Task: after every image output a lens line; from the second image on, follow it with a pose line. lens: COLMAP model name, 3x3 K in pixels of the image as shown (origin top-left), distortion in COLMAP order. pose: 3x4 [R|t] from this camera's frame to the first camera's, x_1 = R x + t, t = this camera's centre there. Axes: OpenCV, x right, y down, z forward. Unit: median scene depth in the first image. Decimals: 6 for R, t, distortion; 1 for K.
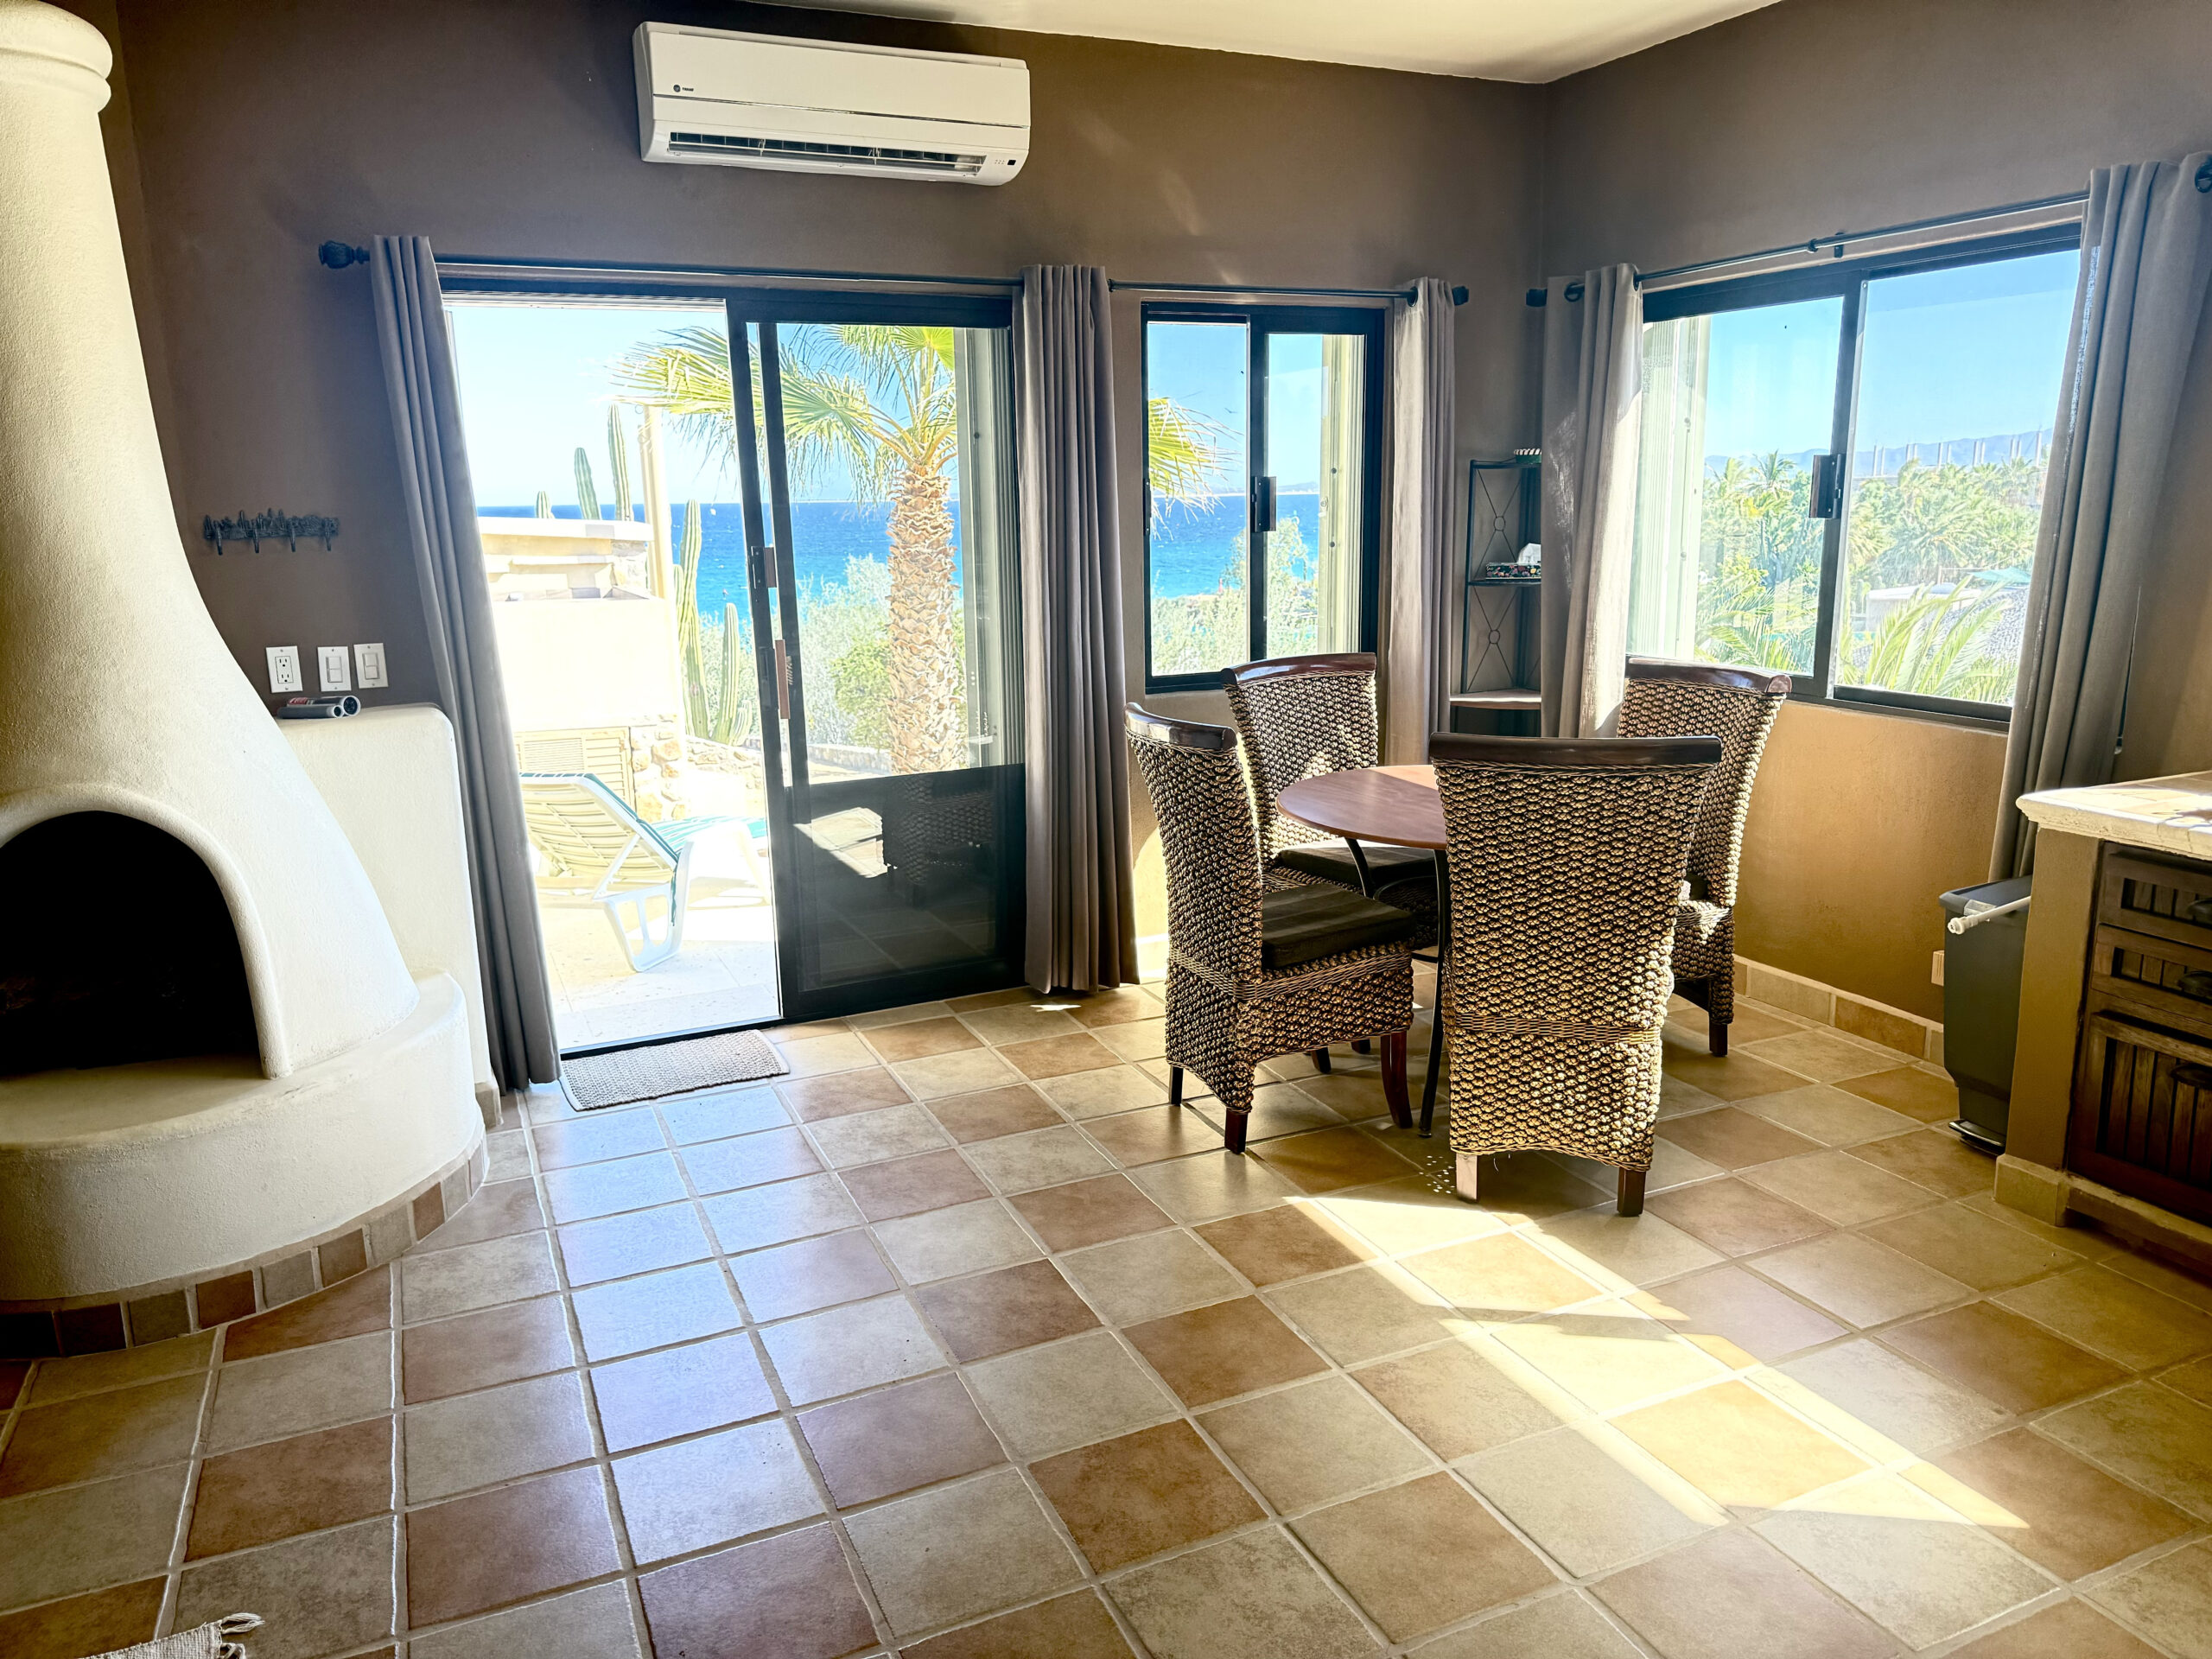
lens RADIAL K [[1508.8, 0, 1101.0], [0, 1508.8, 832.6], [0, 0, 1]] dist [0.033554, -0.040880]
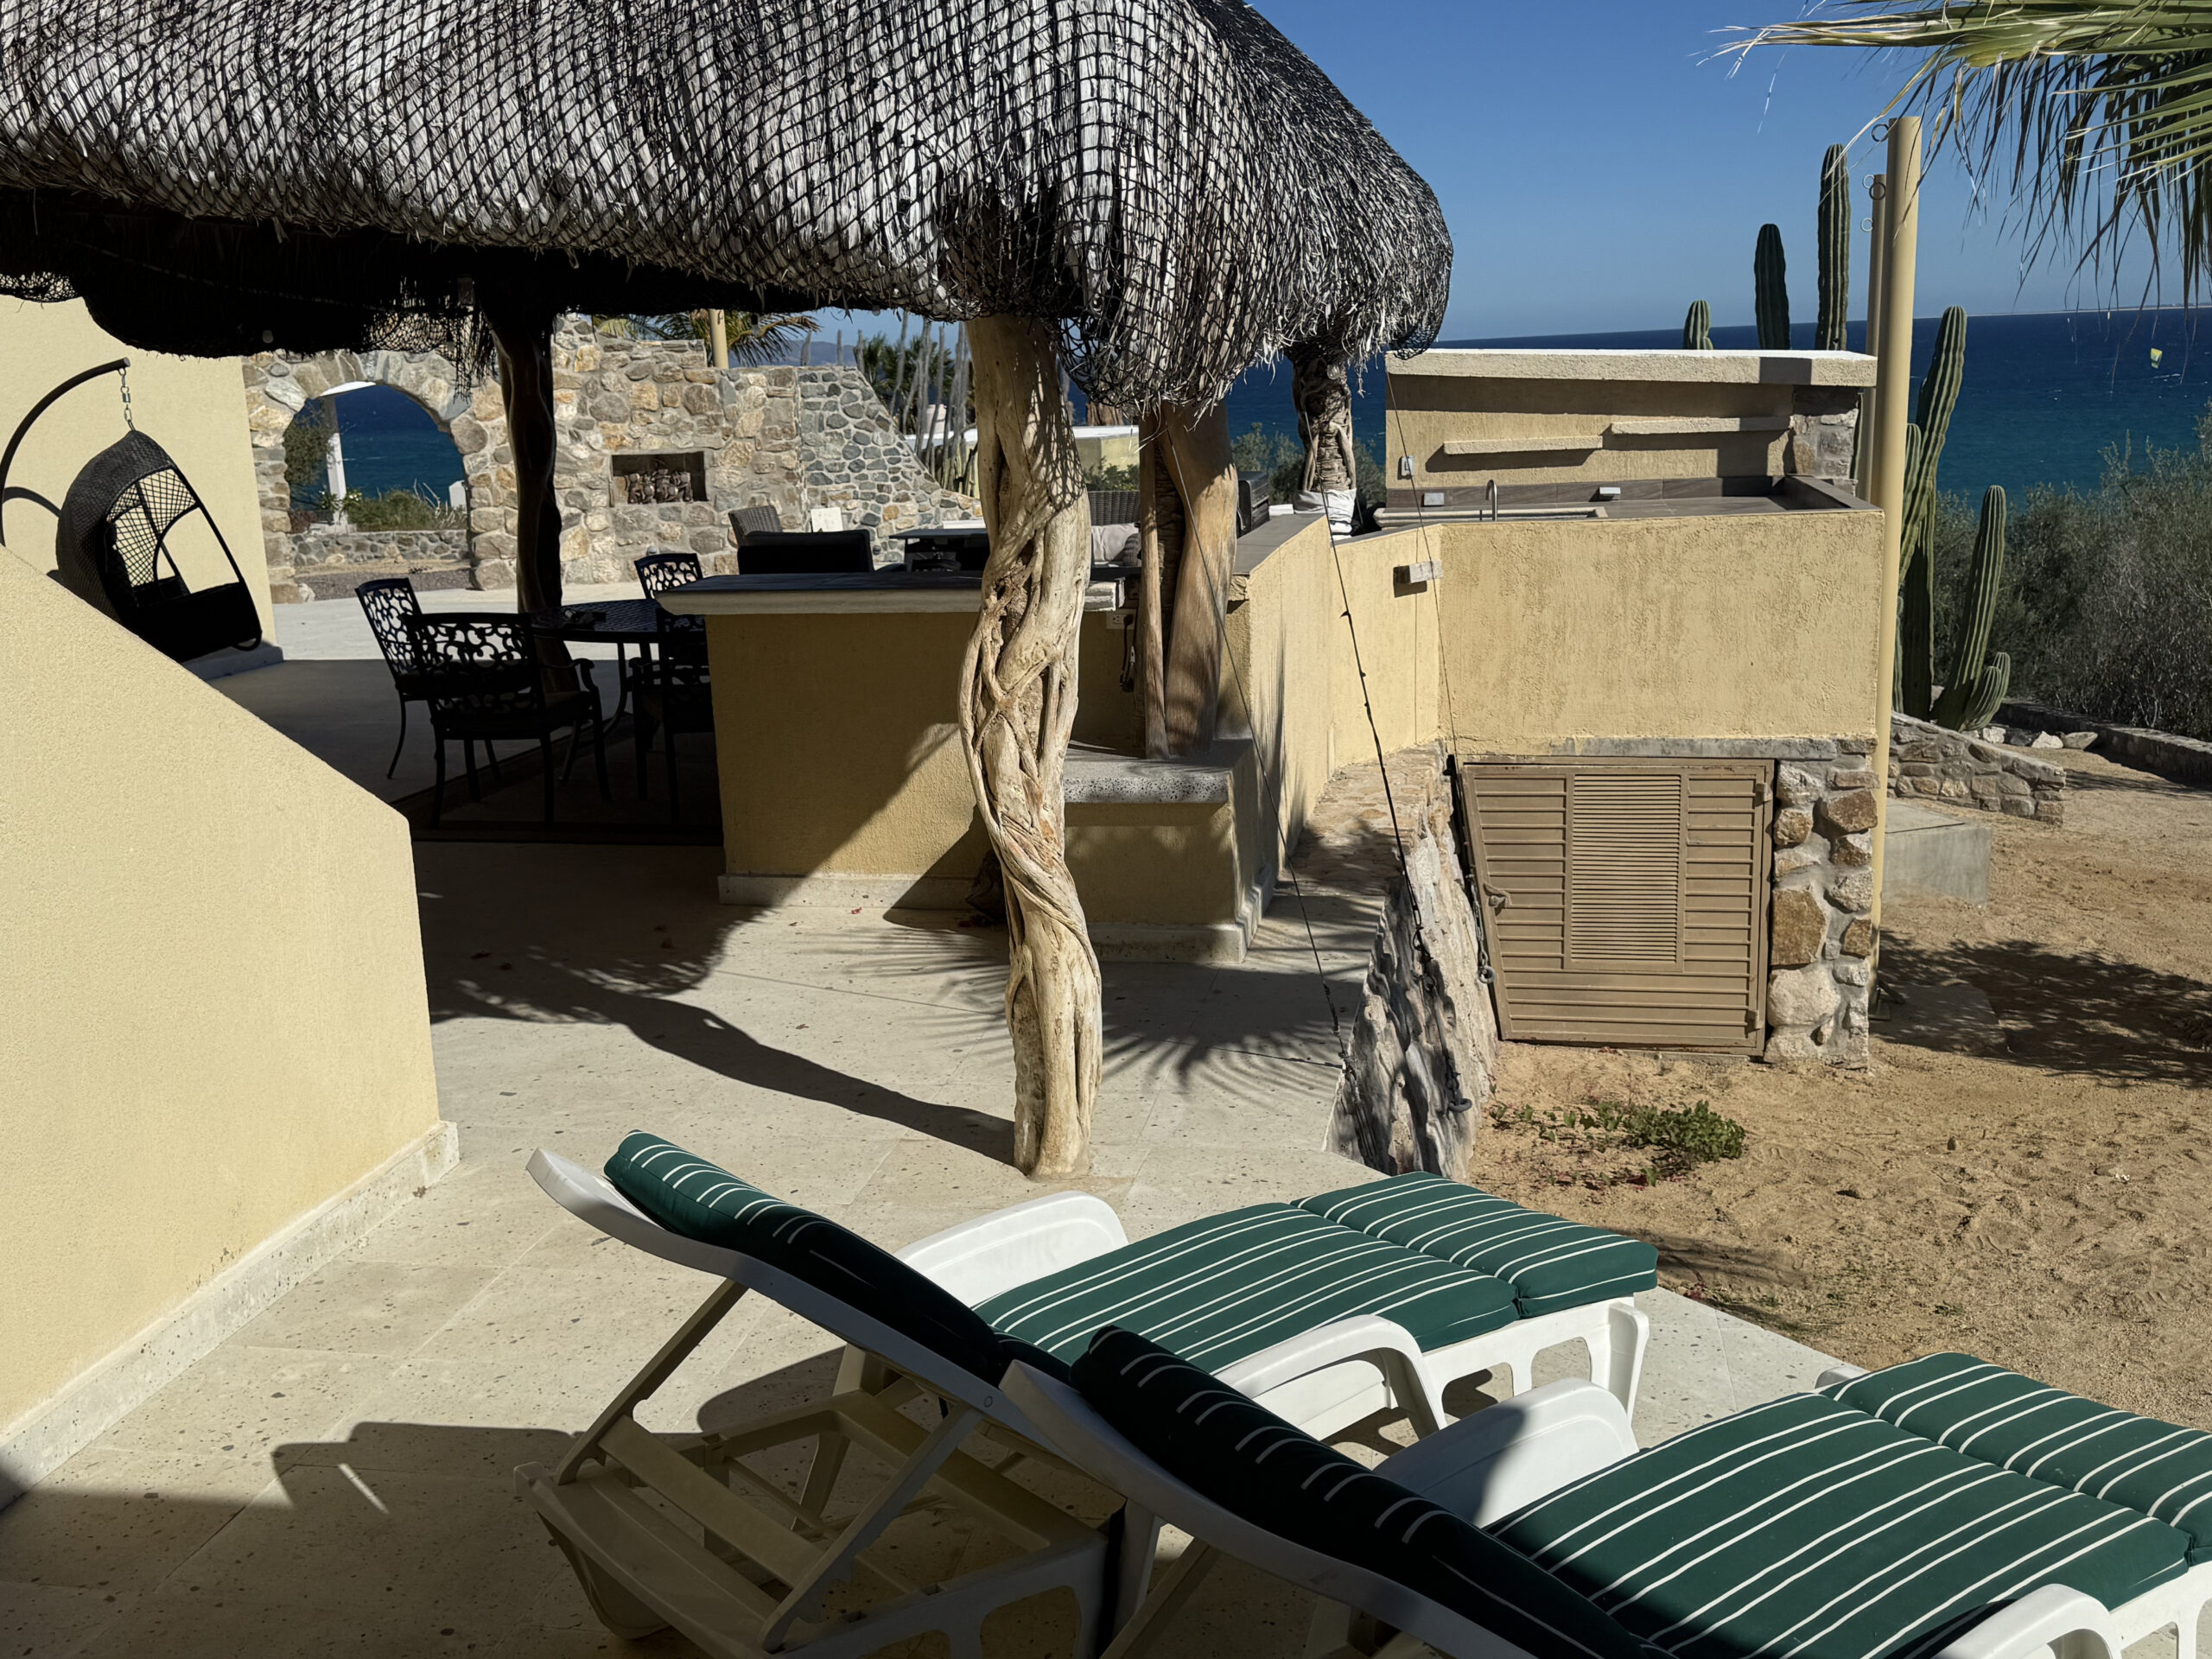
lens RADIAL K [[2191.0, 0, 1105.3], [0, 2191.0, 831.4], [0, 0, 1]] dist [0.028843, 0.000000]
pose [[0.817693, 0.117800, -0.563472, -0.060742], [-0.110297, 0.992764, 0.047489, -0.044363], [0.564989, 0.023318, 0.824769, 0.206328]]
